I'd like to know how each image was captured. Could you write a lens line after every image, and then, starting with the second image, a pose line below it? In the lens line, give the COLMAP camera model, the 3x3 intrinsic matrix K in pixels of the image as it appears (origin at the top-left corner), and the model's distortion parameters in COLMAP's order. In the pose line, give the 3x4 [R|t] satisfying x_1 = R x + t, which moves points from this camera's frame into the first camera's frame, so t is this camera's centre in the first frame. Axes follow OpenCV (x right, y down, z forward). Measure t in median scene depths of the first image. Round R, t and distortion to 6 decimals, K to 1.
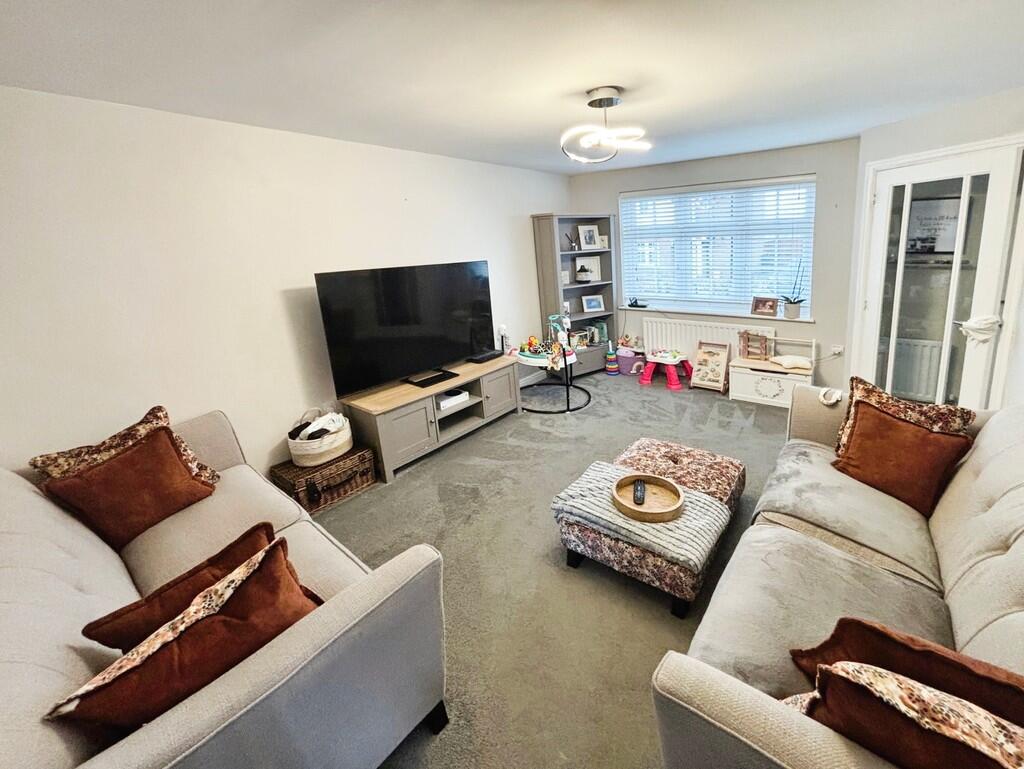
lens RADIAL K [[415.7, 0, 507.9], [0, 415.7, 383.6], [0, 0, 1]] dist [0.000159, -0.000187]
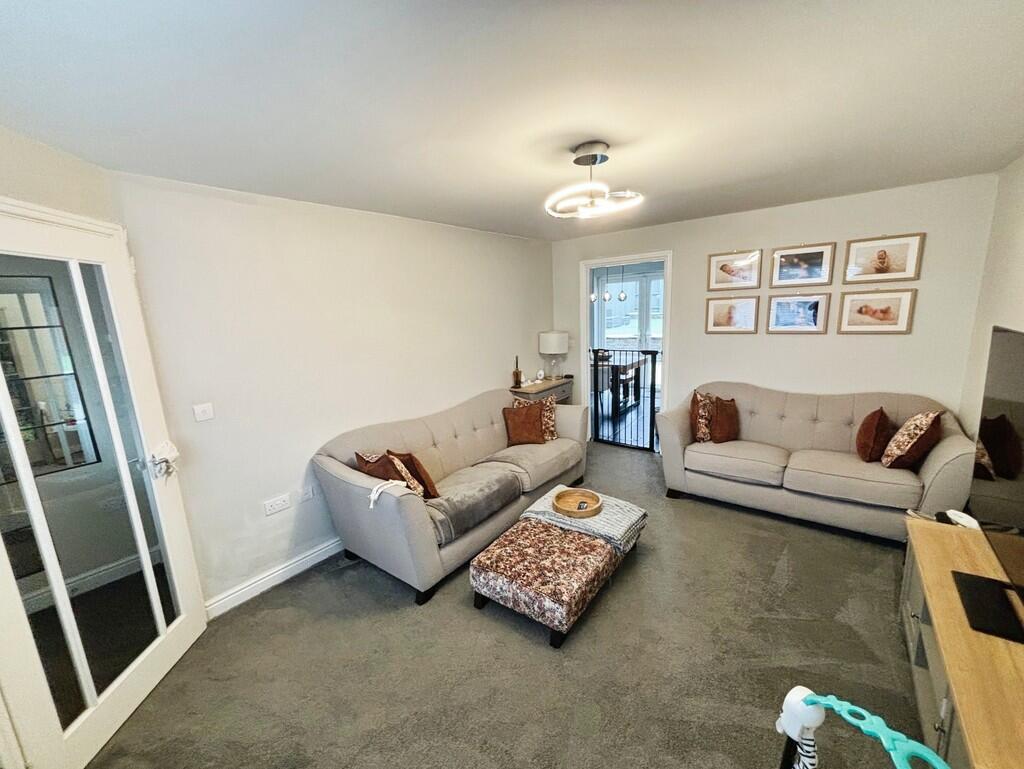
lens RADIAL K [[415.7, 0, 507.9], [0, 415.7, 383.6], [0, 0, 1]] dist [0.000159, -0.000187]
pose [[-0.994808, 0.101482, -0.007645, 0.355660], [0.085019, 0.870014, 0.485640, -0.503543], [0.055935, 0.482469, -0.874125, 1.321190]]
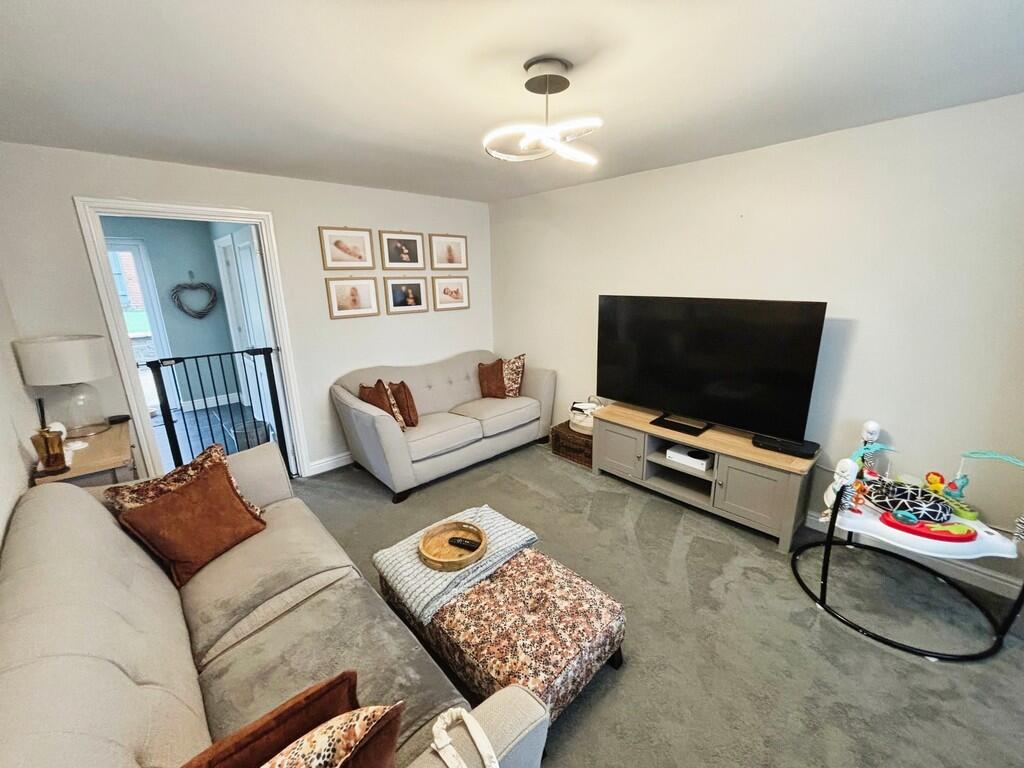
lens RADIAL K [[415.7, 0, 507.9], [0, 415.7, 383.1], [0, 0, 1]] dist [0.000159, -0.000187]
pose [[-0.124543, 0.302290, -0.945045, 0.778484], [-0.296905, 0.897464, 0.326198, -0.310364], [0.946751, 0.321214, -0.022021, 0.677116]]
